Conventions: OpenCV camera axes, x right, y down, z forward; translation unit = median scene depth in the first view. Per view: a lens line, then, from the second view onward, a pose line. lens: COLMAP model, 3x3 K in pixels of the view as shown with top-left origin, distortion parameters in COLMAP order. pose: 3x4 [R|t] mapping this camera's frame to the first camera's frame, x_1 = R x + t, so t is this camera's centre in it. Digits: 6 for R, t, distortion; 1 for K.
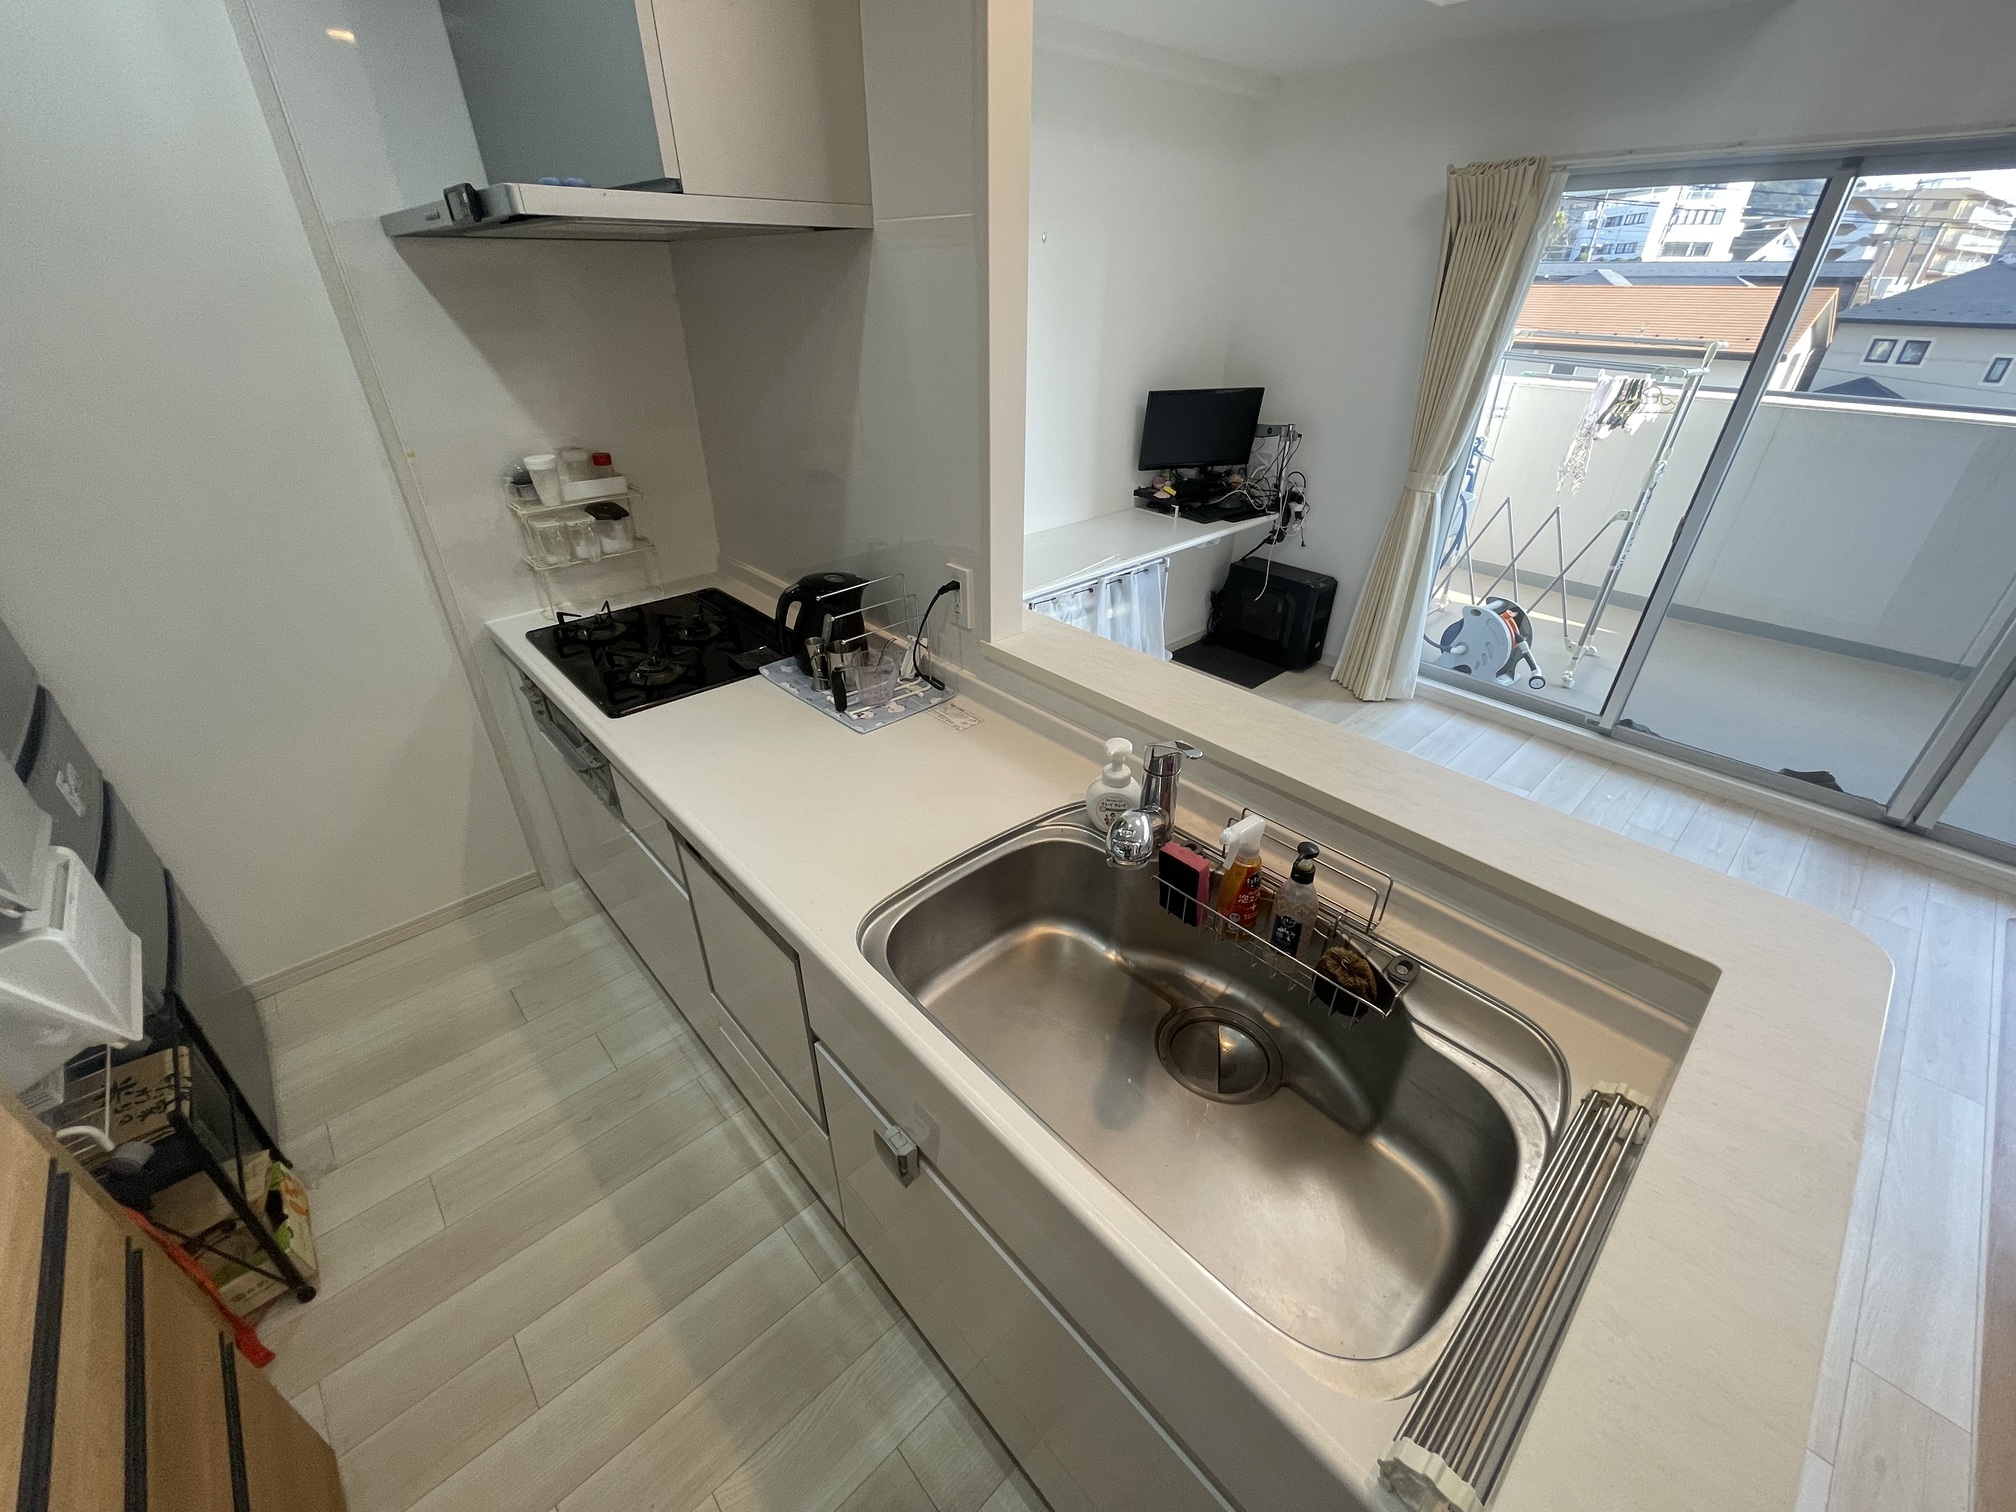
lens RADIAL K [[815.0, 0, 997.1], [0, 815.0, 752.3], [0, 0, 1]] dist [-0.002075, 0.001407]
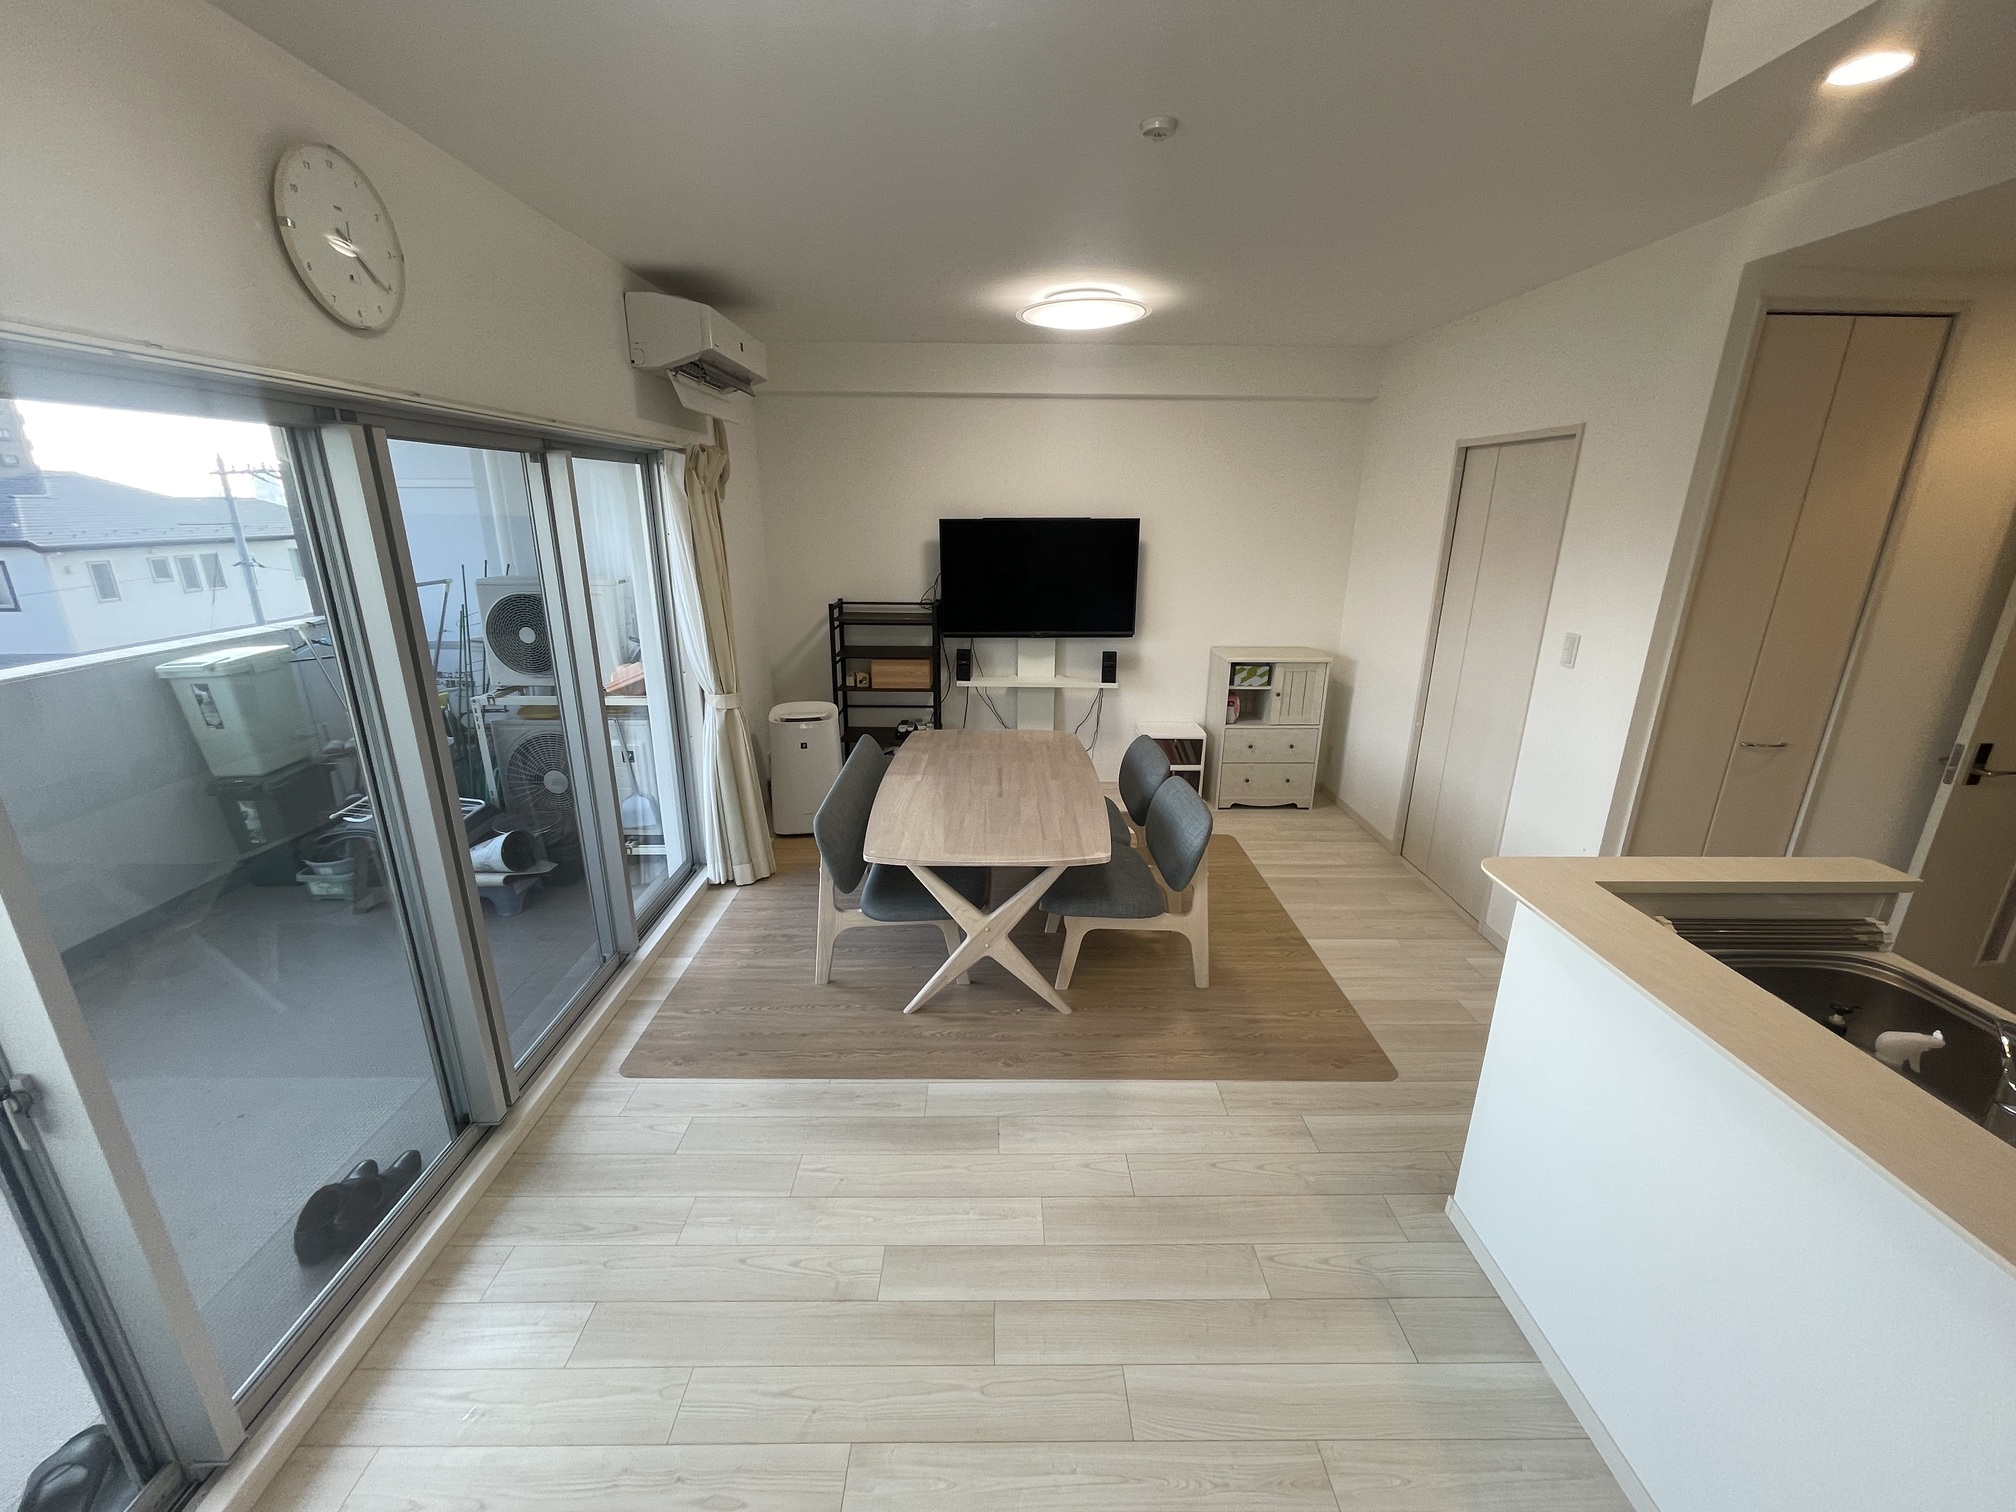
lens RADIAL K [[815.0, 0, 1001.8], [0, 815.0, 753.9], [0, 0, 1]] dist [-0.002075, 0.001407]
pose [[-0.735994, -0.207152, 0.644517, 0.251073], [0.334253, 0.716709, 0.612048, -0.520661], [-0.588718, 0.665895, -0.458252, 0.817127]]
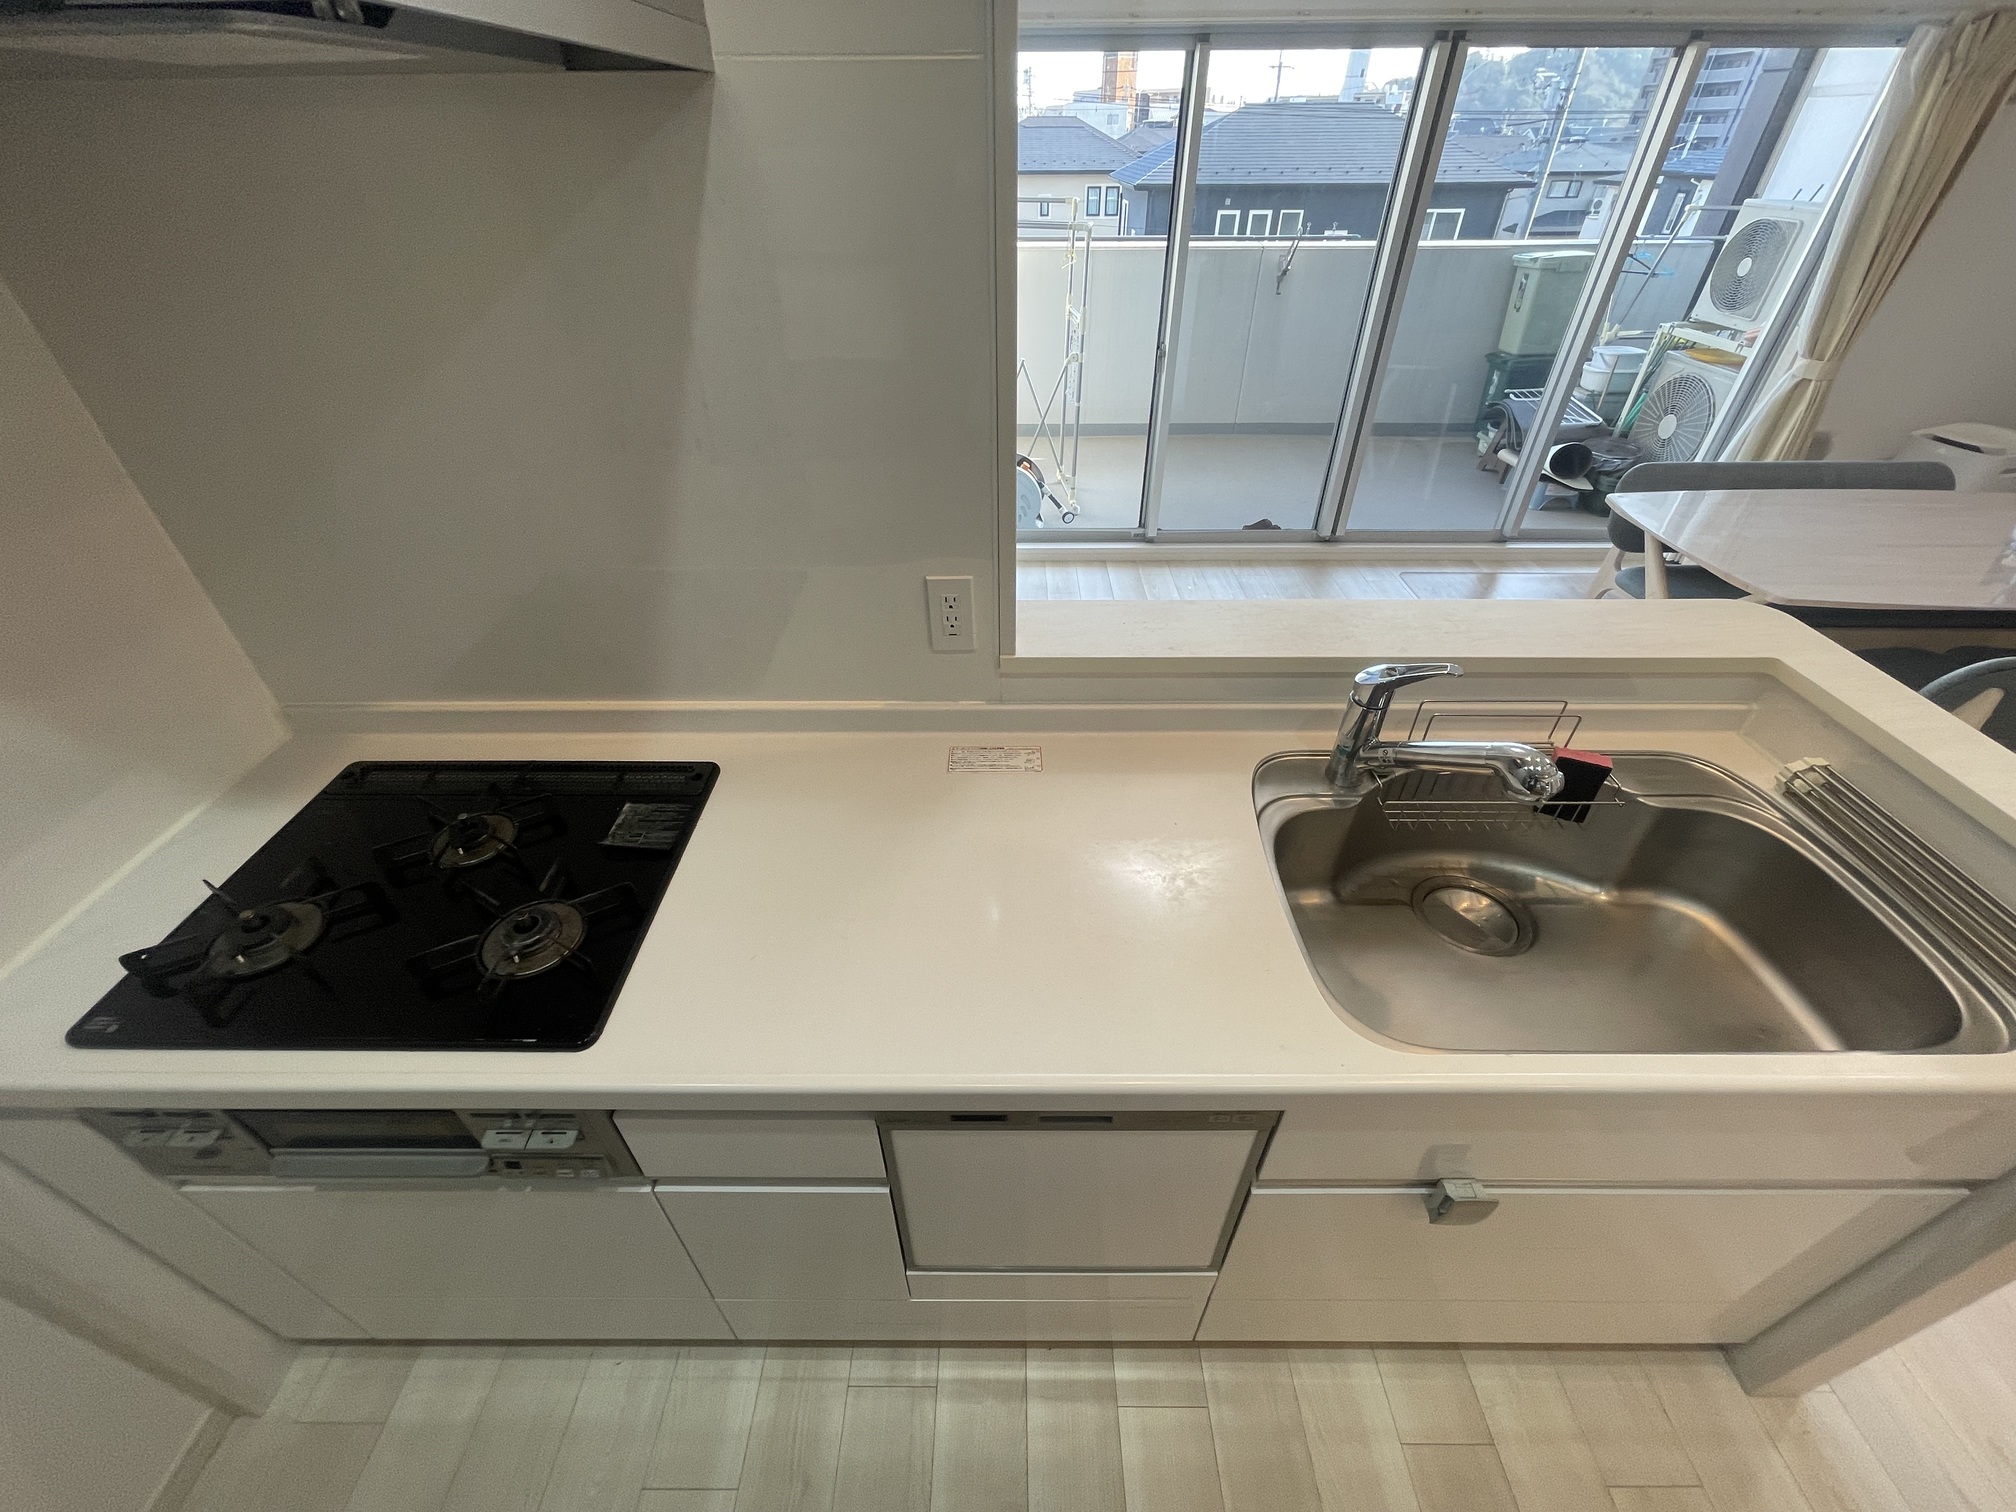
lens RADIAL K [[815.0, 0, 1004.3], [0, 815.0, 756.6], [0, 0, 1]] dist [-0.002075, 0.001407]
pose [[0.681174, -0.451661, 0.576198, -0.304607], [0.379312, 0.890880, 0.249911, -0.147055], [-0.626198, 0.048326, 0.778165, 0.236836]]
